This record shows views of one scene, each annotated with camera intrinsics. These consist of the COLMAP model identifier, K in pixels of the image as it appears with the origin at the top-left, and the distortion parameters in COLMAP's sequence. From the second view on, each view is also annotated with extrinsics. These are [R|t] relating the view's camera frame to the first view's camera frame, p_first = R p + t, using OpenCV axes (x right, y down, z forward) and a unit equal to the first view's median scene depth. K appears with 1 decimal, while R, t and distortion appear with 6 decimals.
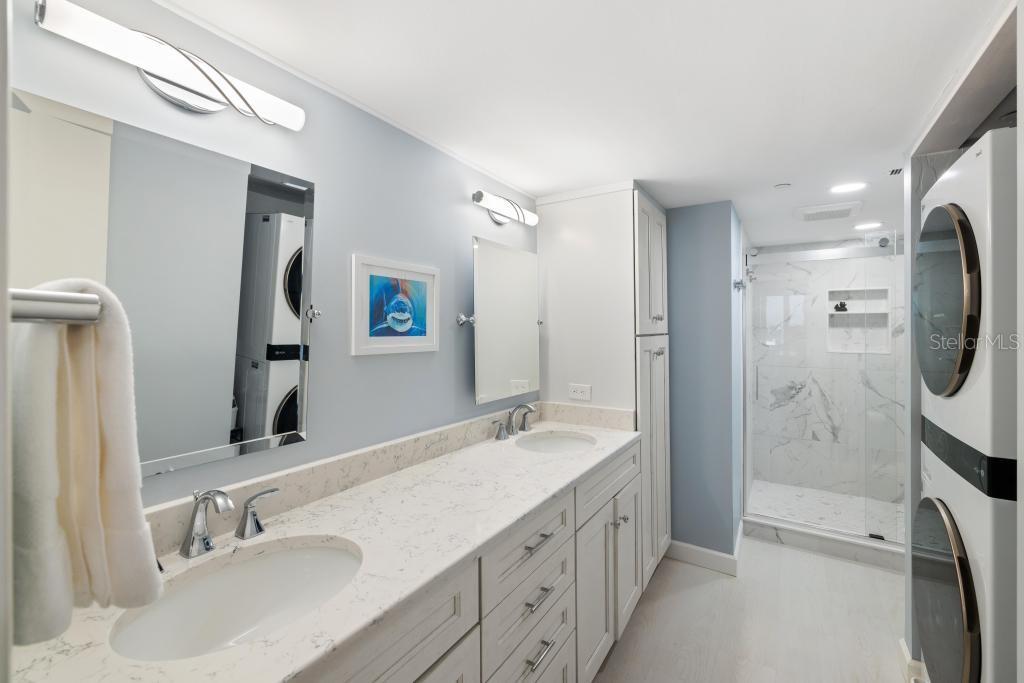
lens RADIAL K [[432.2, 0, 510.9], [0, 432.2, 331.4], [0, 0, 1]] dist [0.002413, 0.000120]
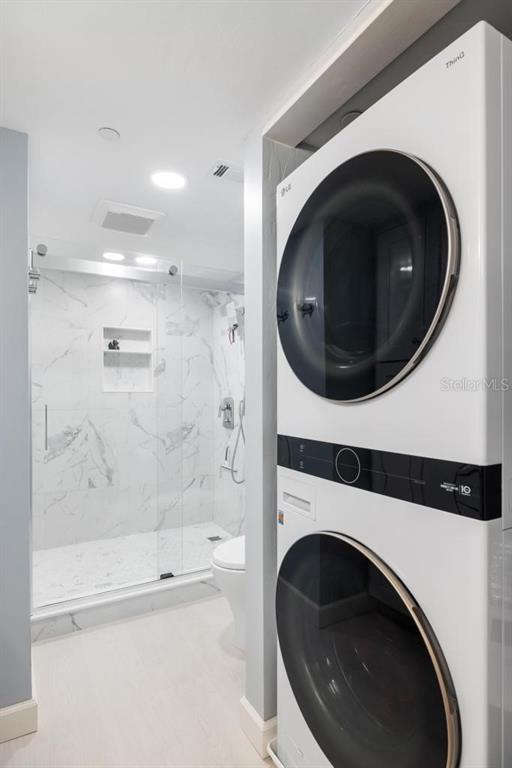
lens RADIAL K [[411.5, 0, 253.3], [0, 411.5, 388.8], [0, 0, 1]] dist [-0.000981, 0.000142]
pose [[0.463316, 0.002742, 0.886189, 0.089381], [0.003003, 0.999985, -0.004665, 0.046783], [-0.886188, 0.004822, 0.463301, 0.295794]]
